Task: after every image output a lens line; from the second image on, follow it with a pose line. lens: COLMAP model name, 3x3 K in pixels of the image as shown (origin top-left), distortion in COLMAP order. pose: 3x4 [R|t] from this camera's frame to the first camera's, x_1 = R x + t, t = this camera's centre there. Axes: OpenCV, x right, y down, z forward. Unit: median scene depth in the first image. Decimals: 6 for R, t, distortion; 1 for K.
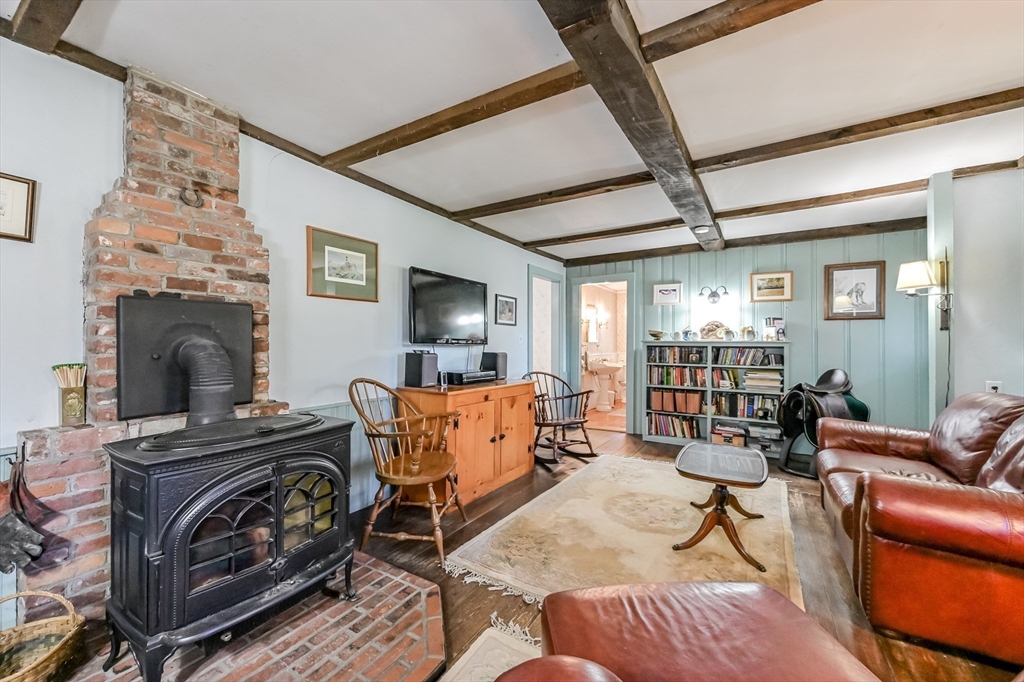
lens RADIAL K [[404.7, 0, 511.0], [0, 404.7, 339.3], [0, 0, 1]] dist [-0.003196, -0.000318]
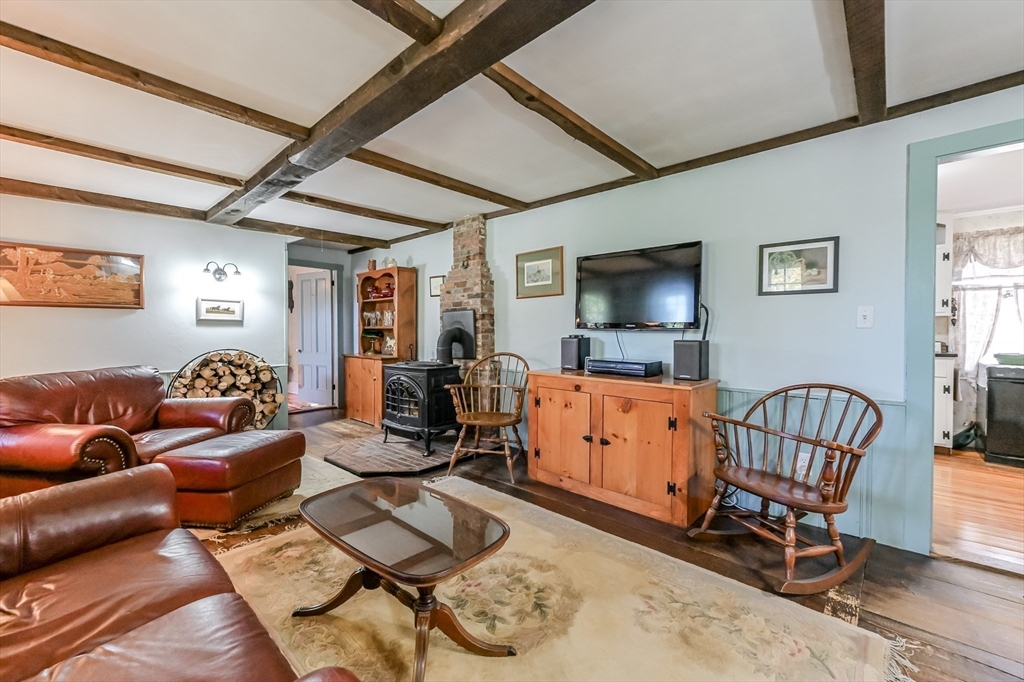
lens RADIAL K [[404.7, 0, 510.8], [0, 404.7, 337.4], [0, 0, 1]] dist [-0.003196, -0.000318]
pose [[-0.169009, 0.014510, -0.985508, 0.913525], [0.012442, 0.999843, 0.012587, 0.019071], [0.985536, -0.010135, -0.169163, 1.073199]]
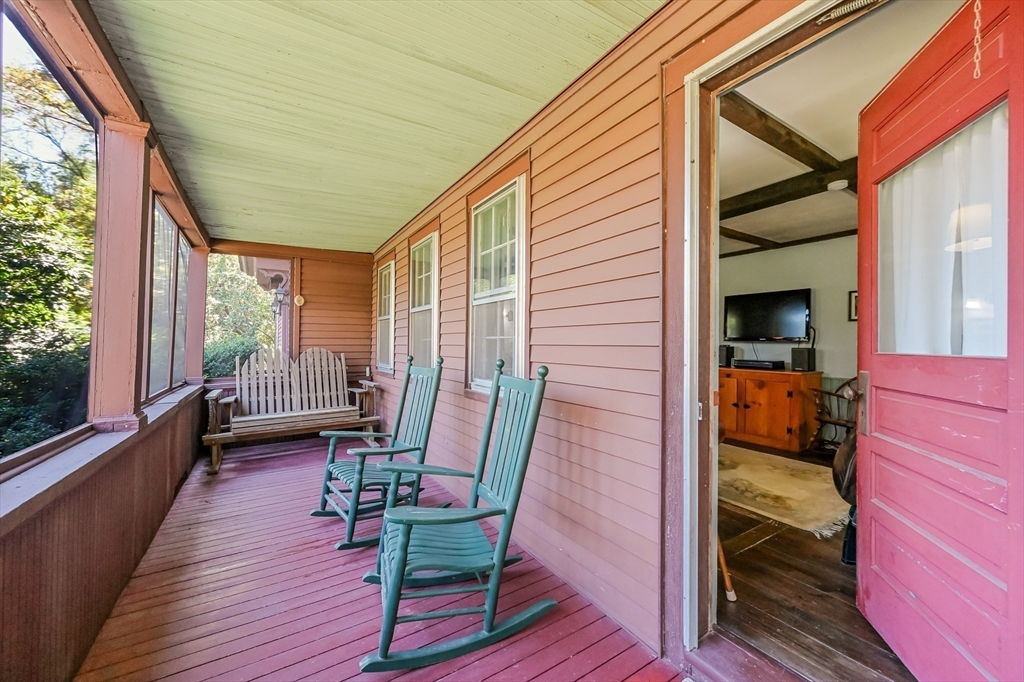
lens RADIAL K [[404.7, 0, 517.3], [0, 404.7, 340.0], [0, 0, 1]] dist [-0.003196, -0.000318]
pose [[-0.400963, -0.005375, -0.916078, 1.789627], [0.008012, 0.999924, -0.009374, 0.017955], [0.916059, -0.011098, -0.400890, 0.940192]]
